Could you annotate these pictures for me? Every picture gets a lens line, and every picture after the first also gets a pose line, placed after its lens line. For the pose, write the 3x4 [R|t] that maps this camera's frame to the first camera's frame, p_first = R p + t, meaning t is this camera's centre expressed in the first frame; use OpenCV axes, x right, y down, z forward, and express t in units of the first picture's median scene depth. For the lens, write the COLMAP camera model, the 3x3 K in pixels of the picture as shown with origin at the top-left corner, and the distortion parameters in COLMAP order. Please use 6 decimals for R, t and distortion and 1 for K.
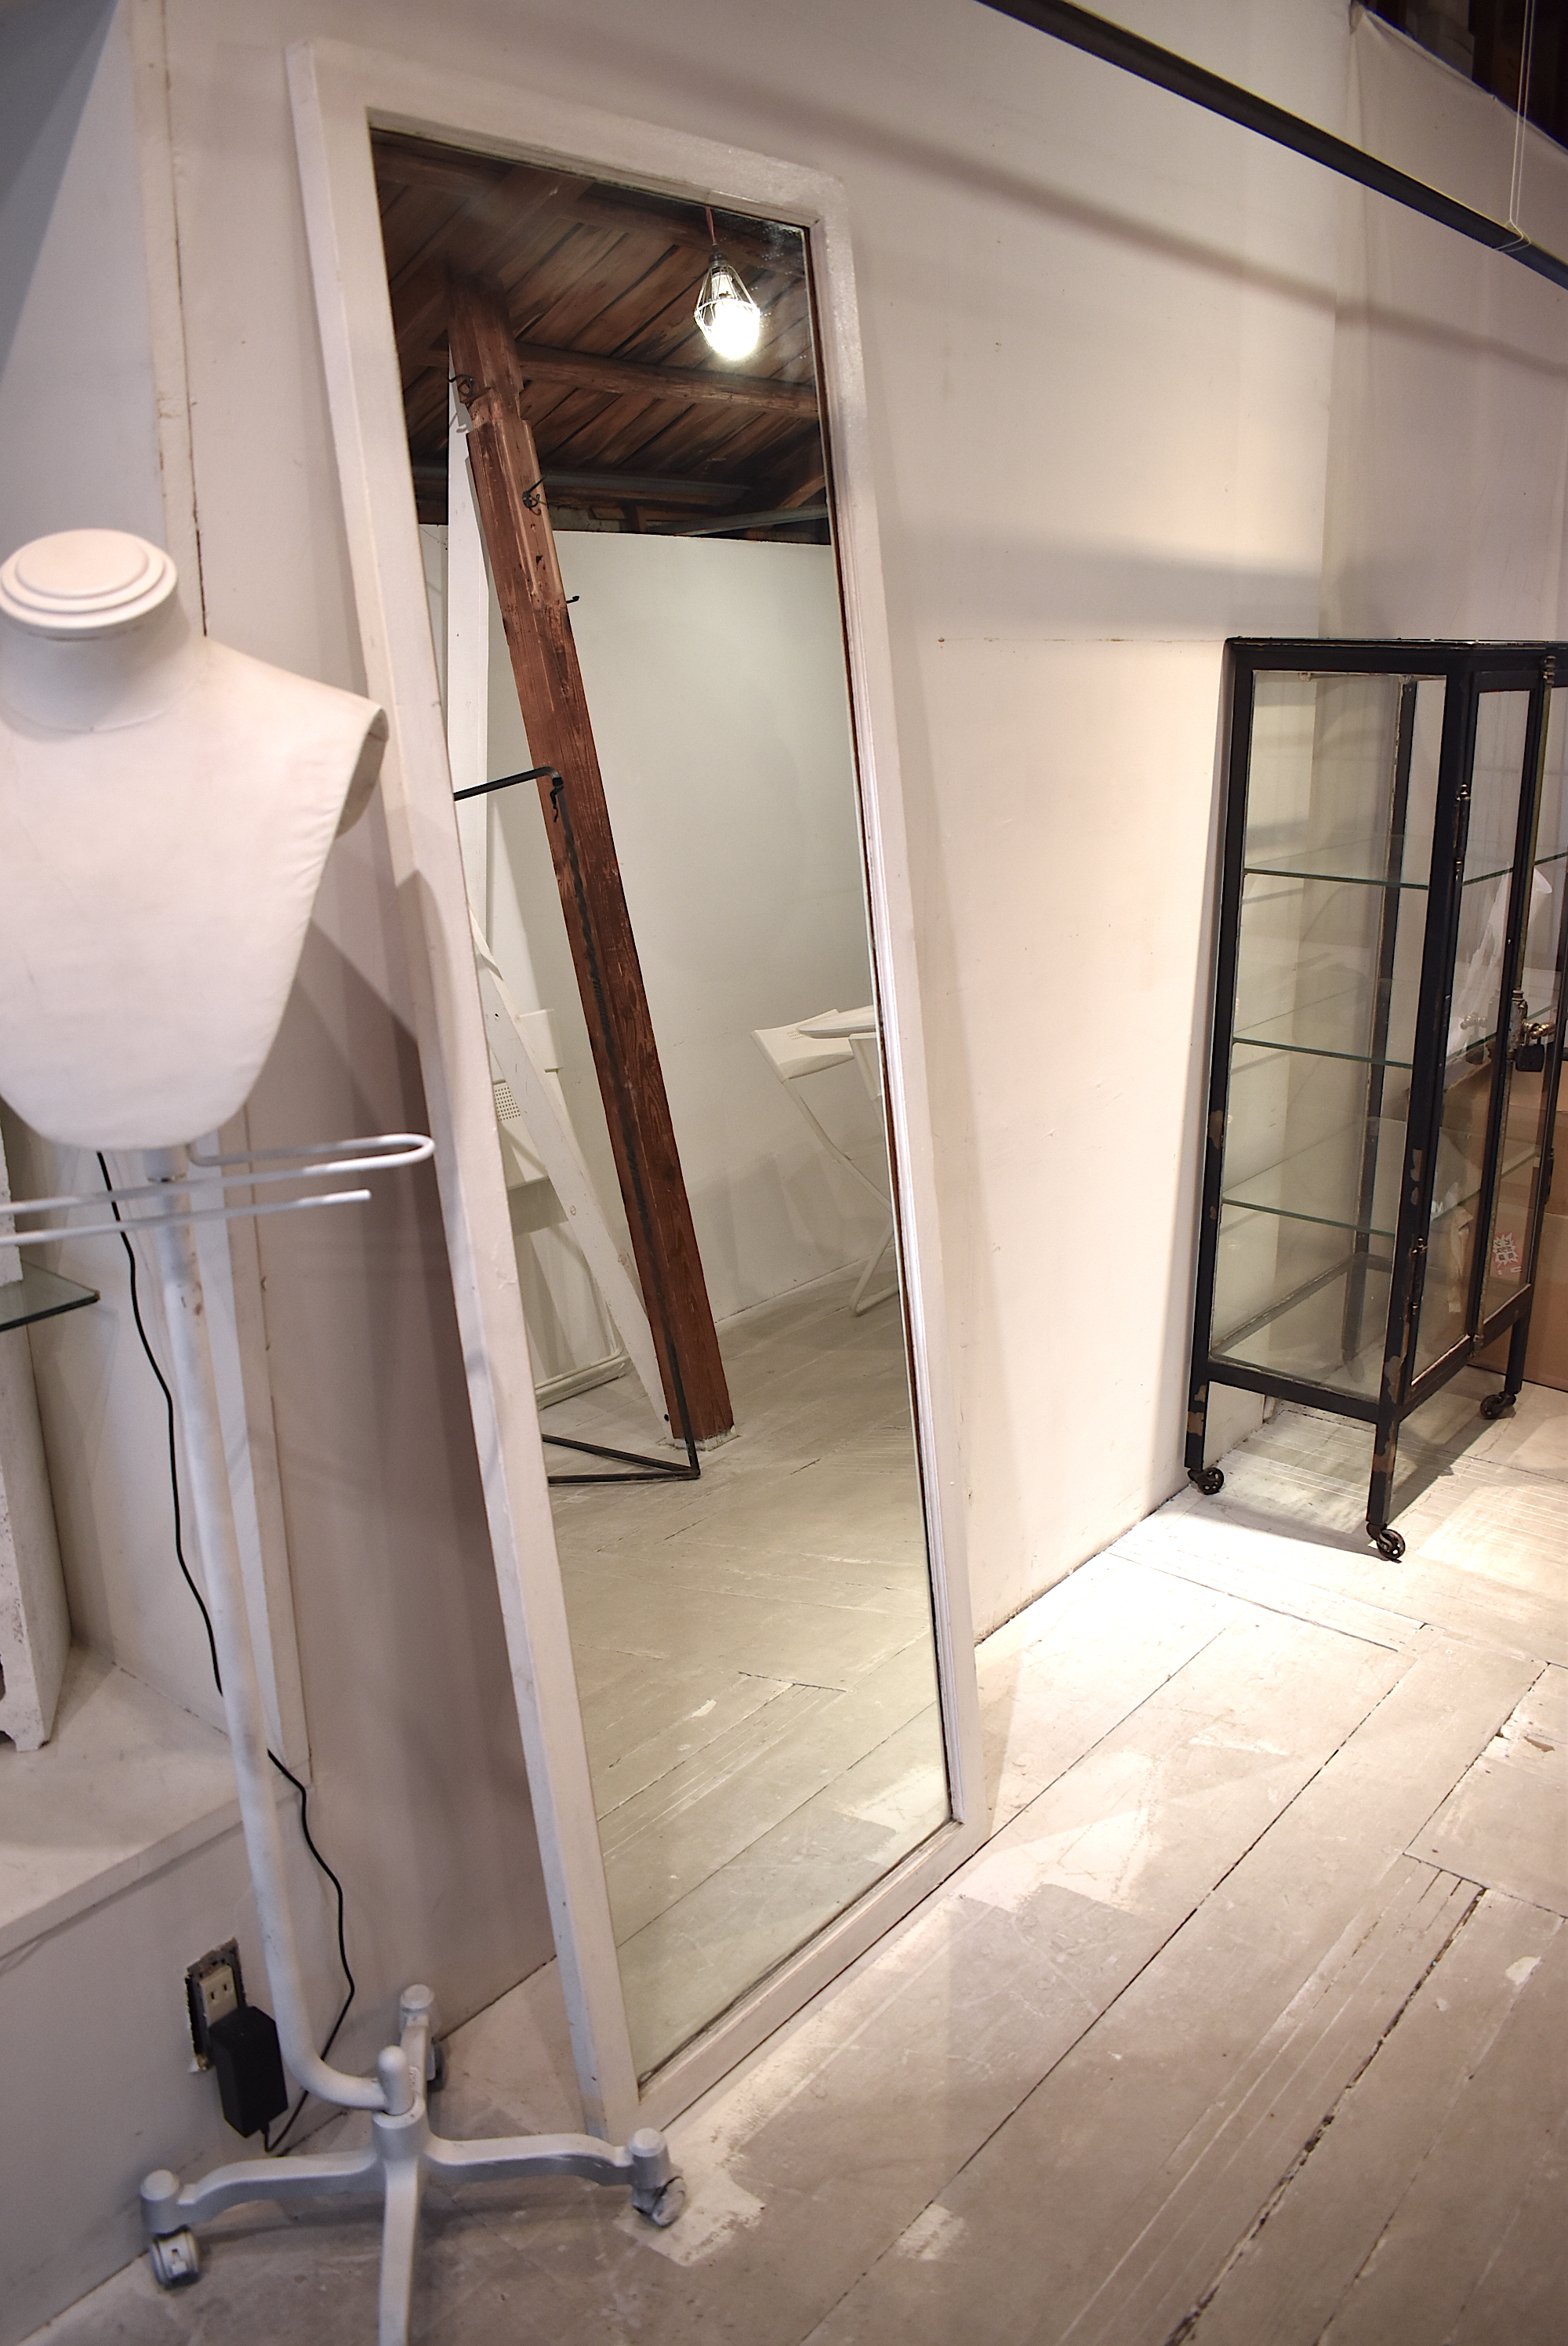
lens RADIAL K [[1843.2, 0, 784.0], [0, 1843.2, 1173.0], [0, 0, 1]] dist [-0.091447, 0.010982]
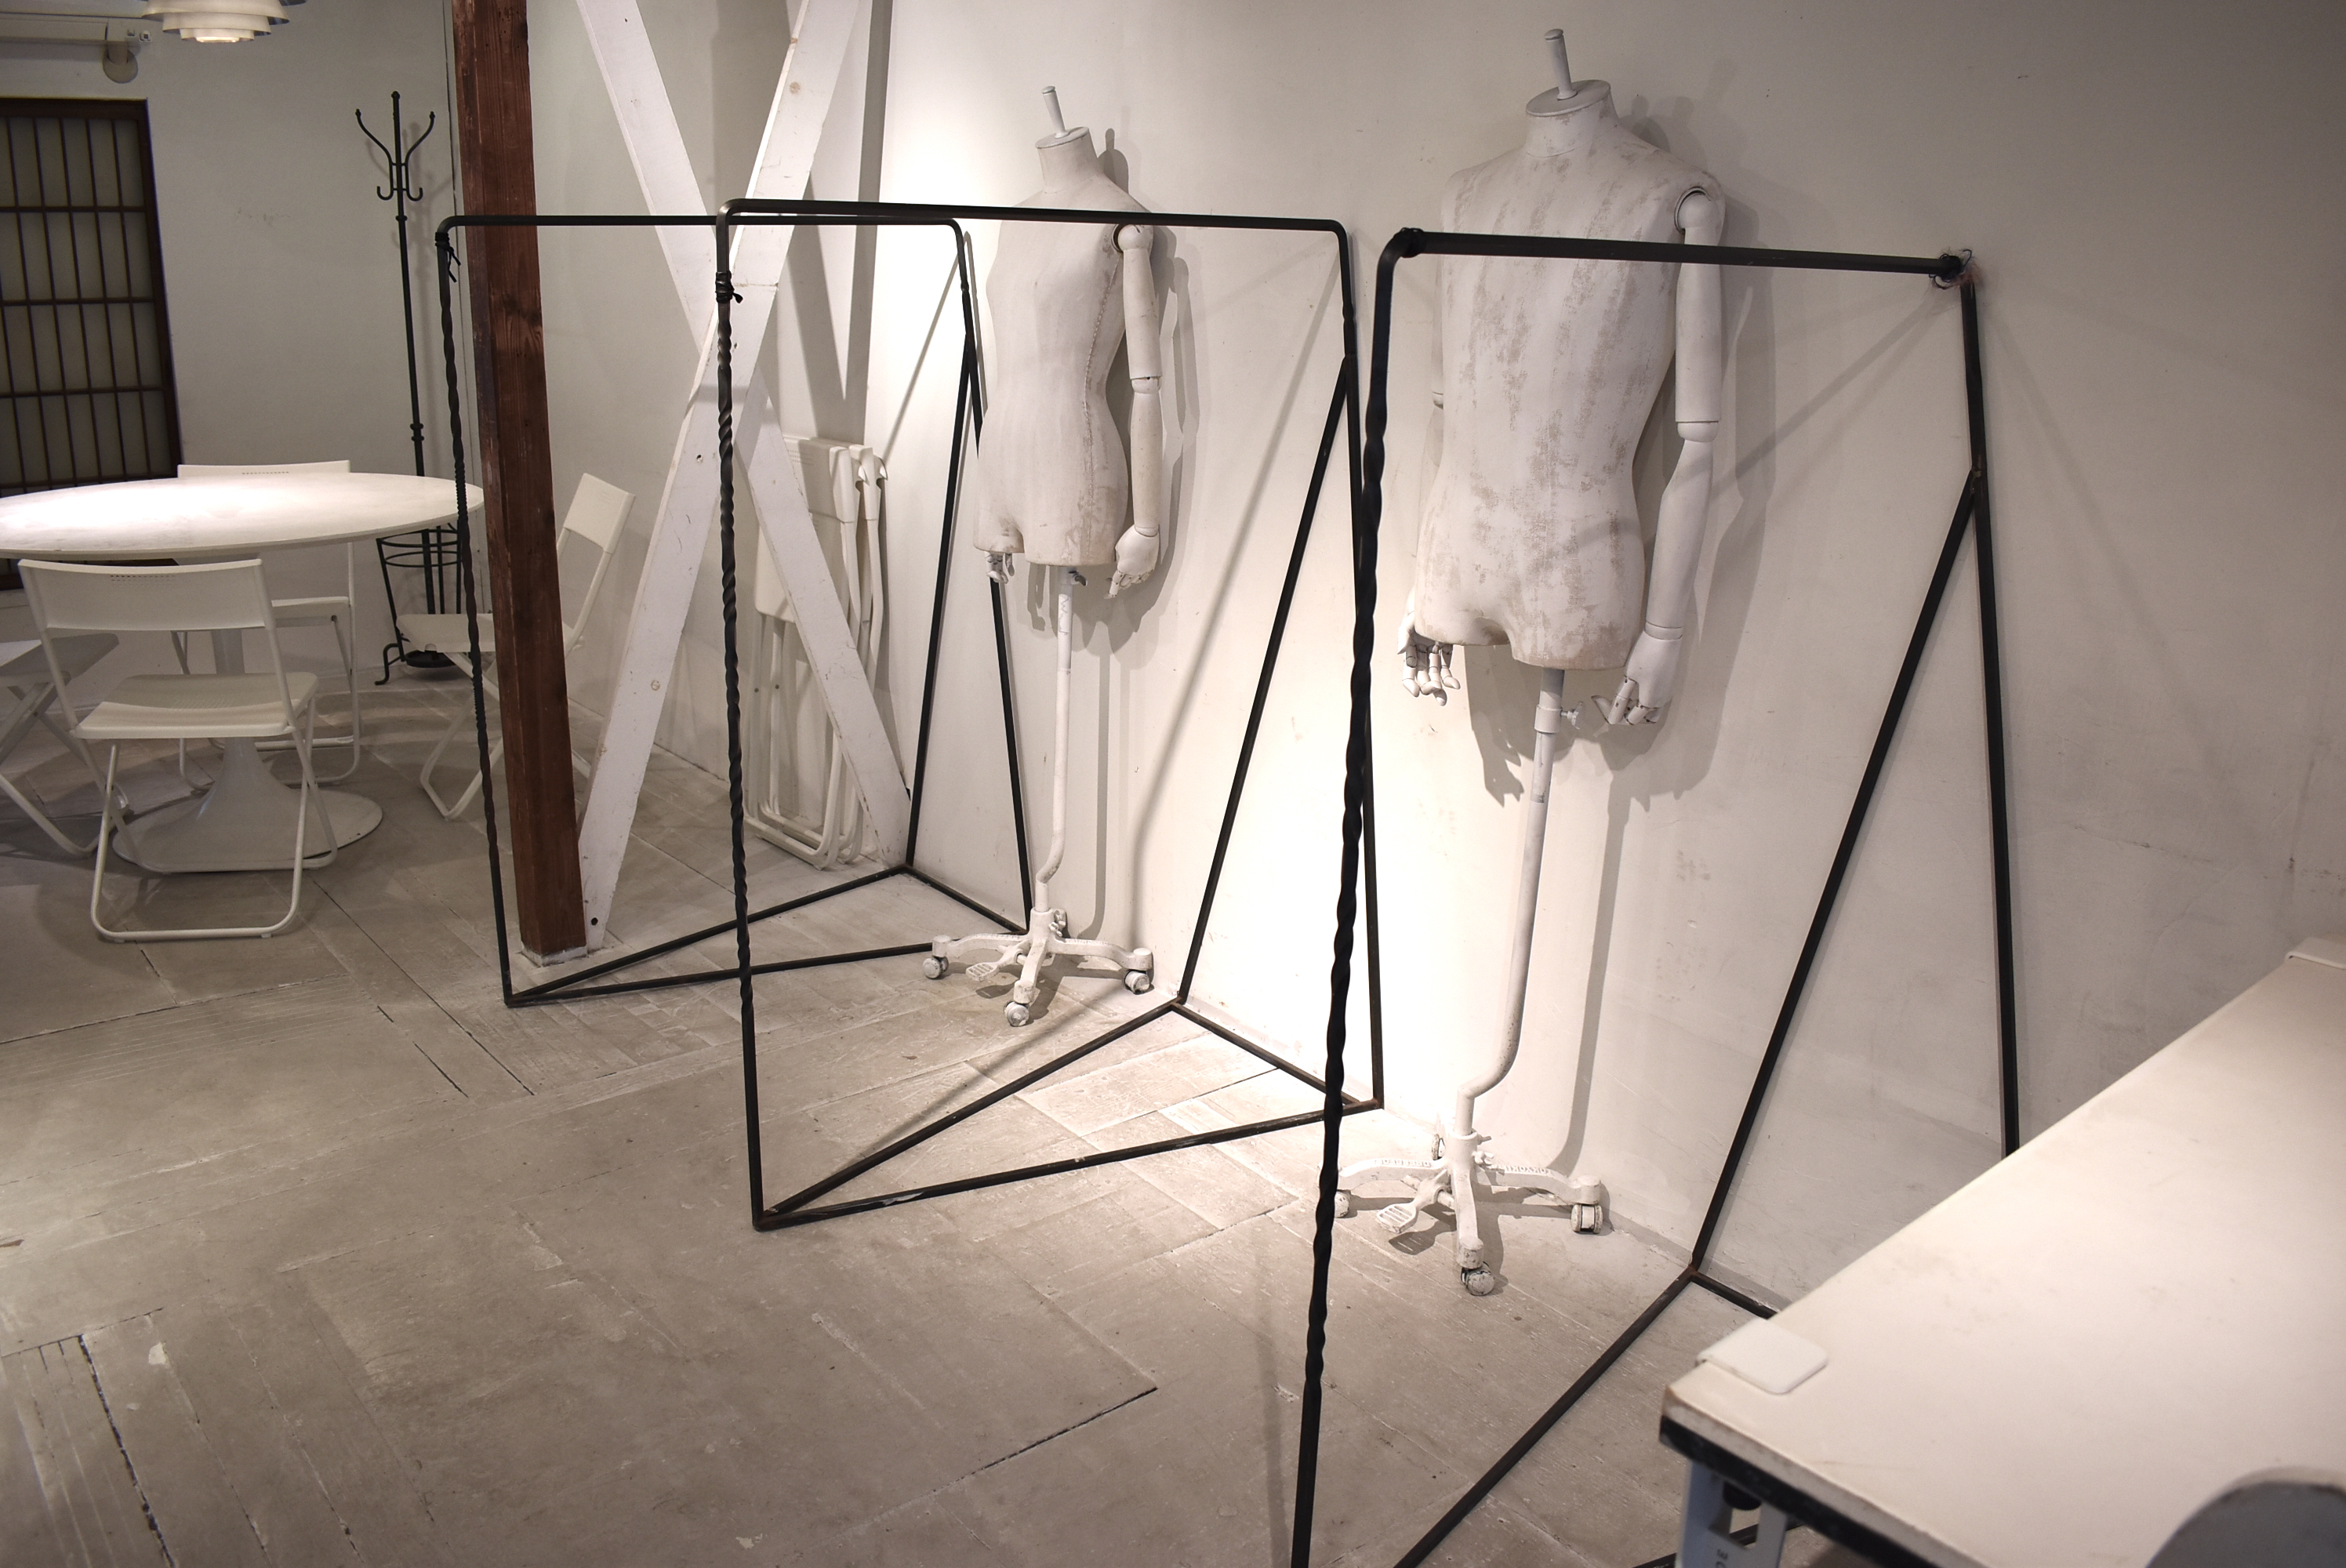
lens RADIAL K [[1843.2, 0, 1161.4], [0, 1843.2, 772.0], [0, 0, 1]] dist [-0.091447, 0.010982]
pose [[0.203874, -0.277342, 0.938891, -0.431913], [0.263616, 0.939163, 0.220180, -0.026355], [-0.942837, 0.202617, 0.264583, -0.074584]]
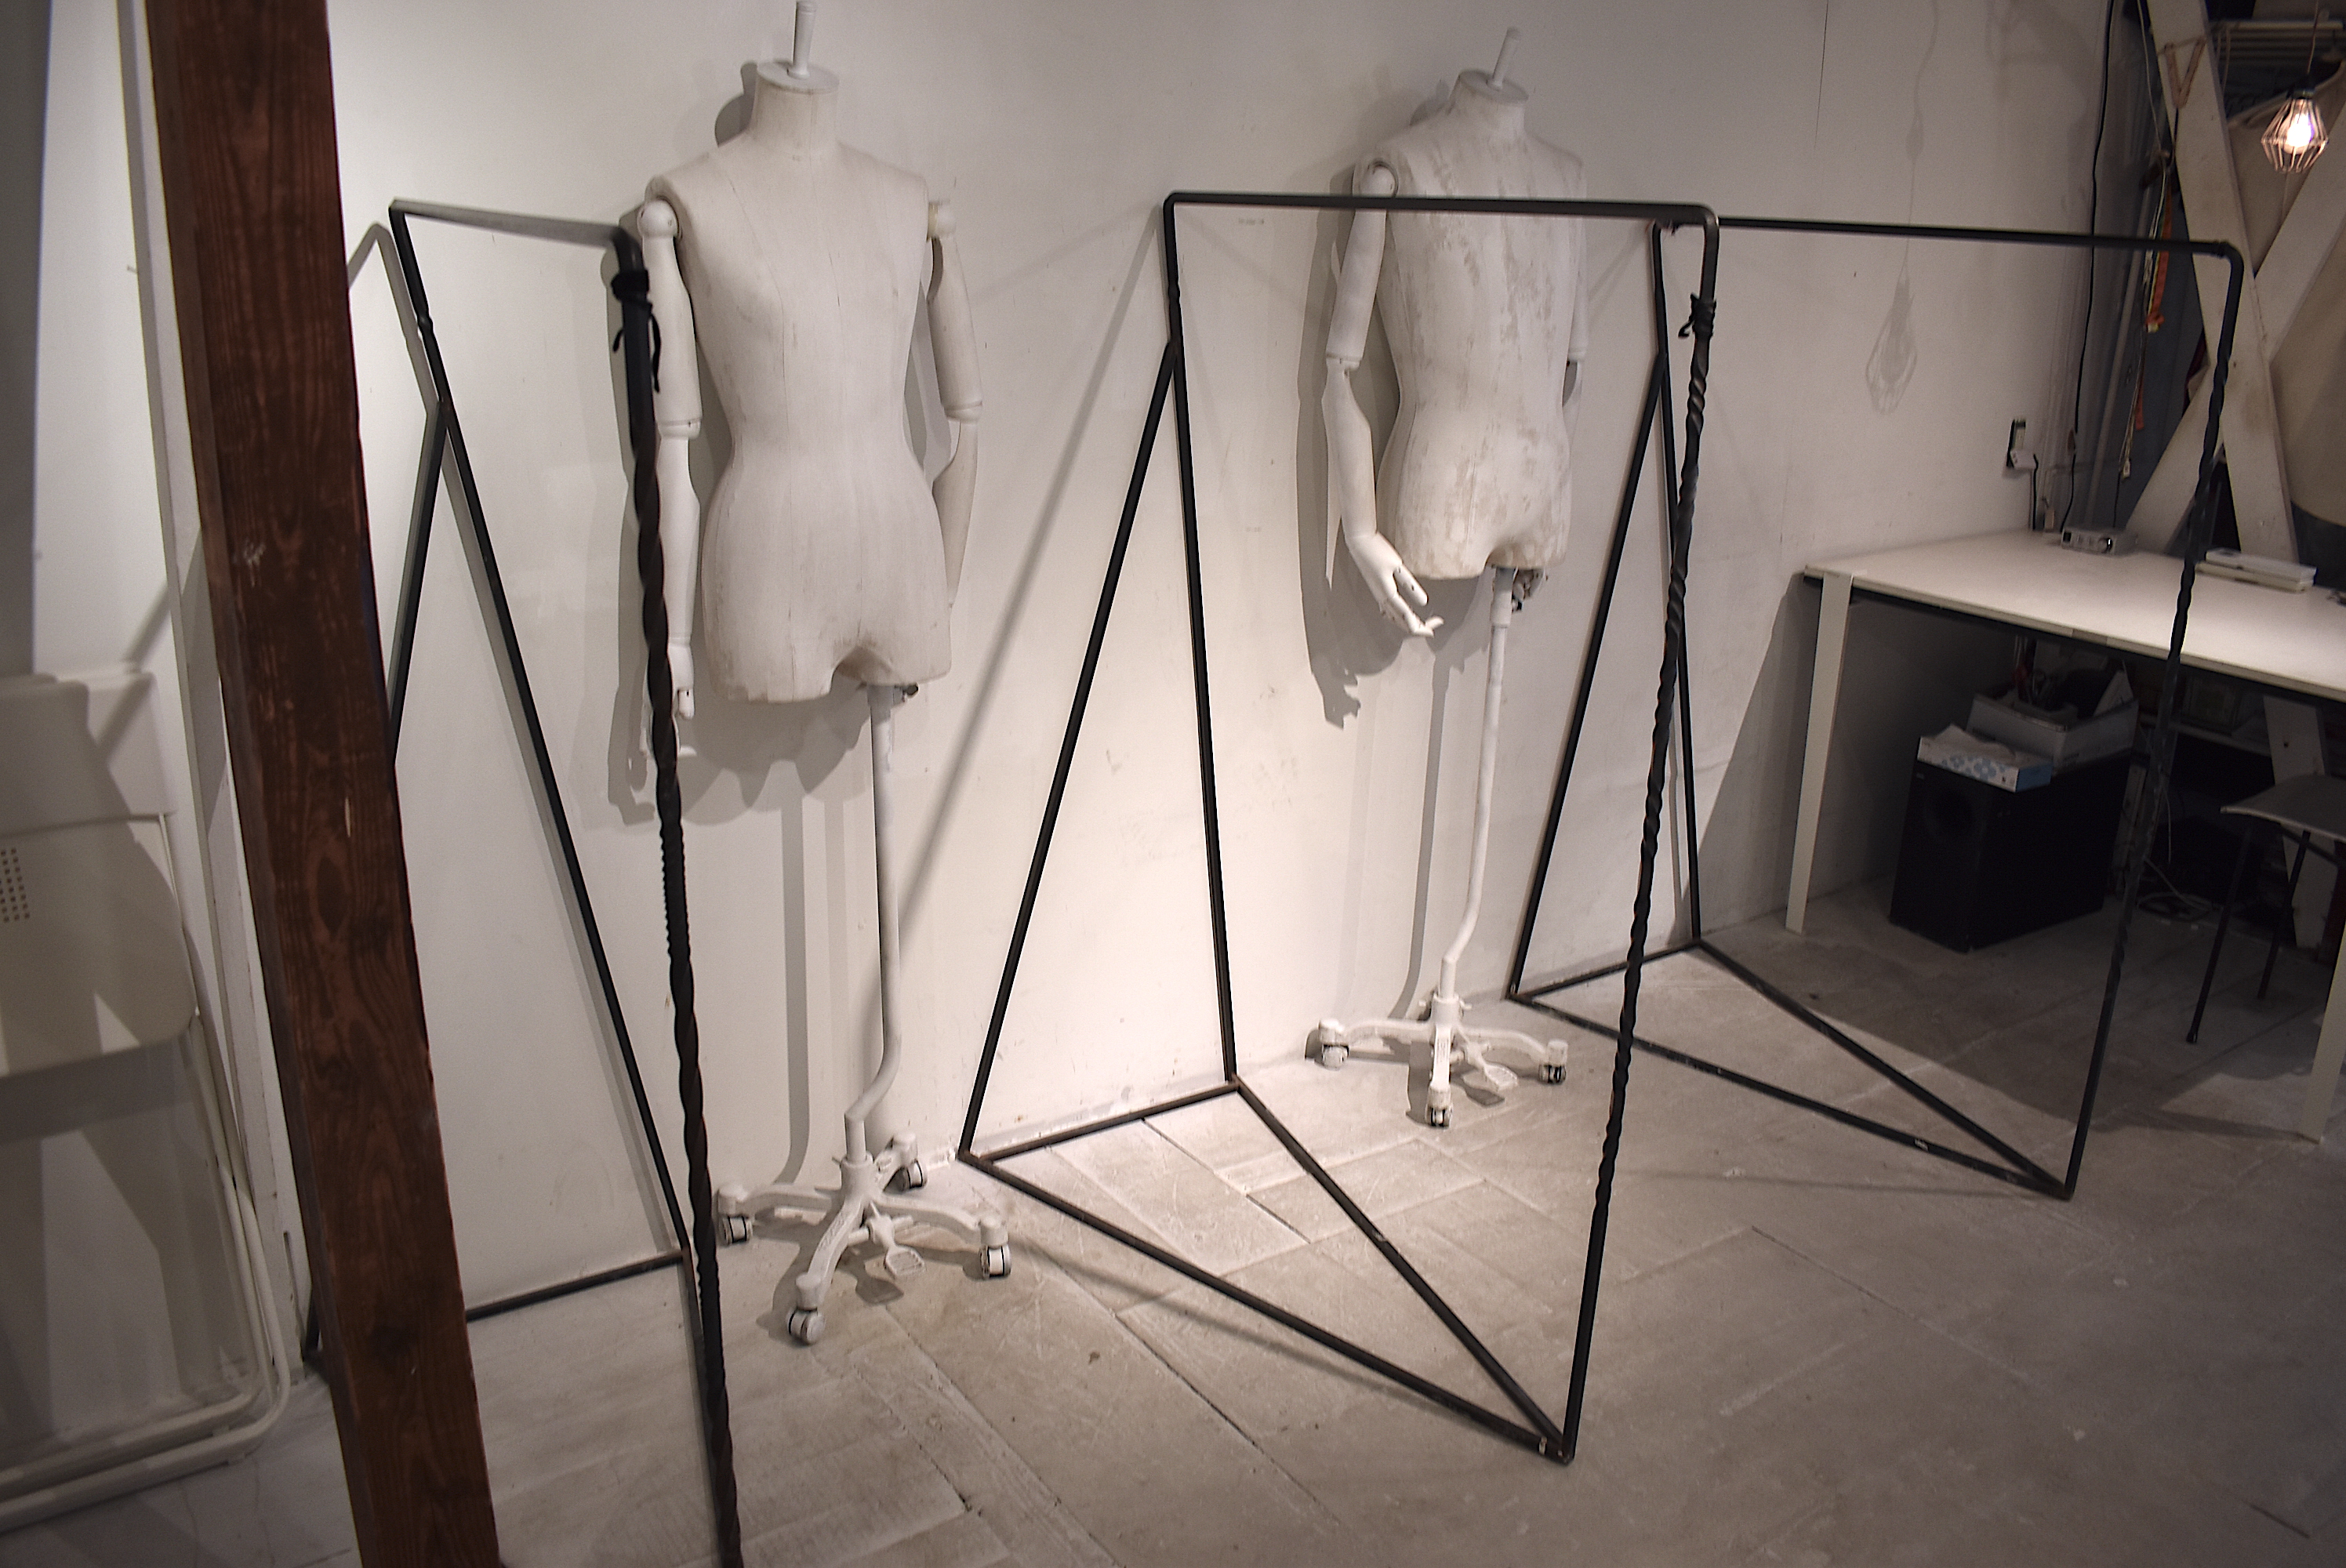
lens RADIAL K [[1843.2, 0, 1161.4], [0, 1843.2, 772.0], [0, 0, 1]] dist [-0.091447, 0.010982]
pose [[-0.954377, -0.110113, 0.277562, 0.567365], [0.069161, 0.822738, 0.564197, -0.437035], [-0.290486, 0.557653, -0.777587, 1.210756]]
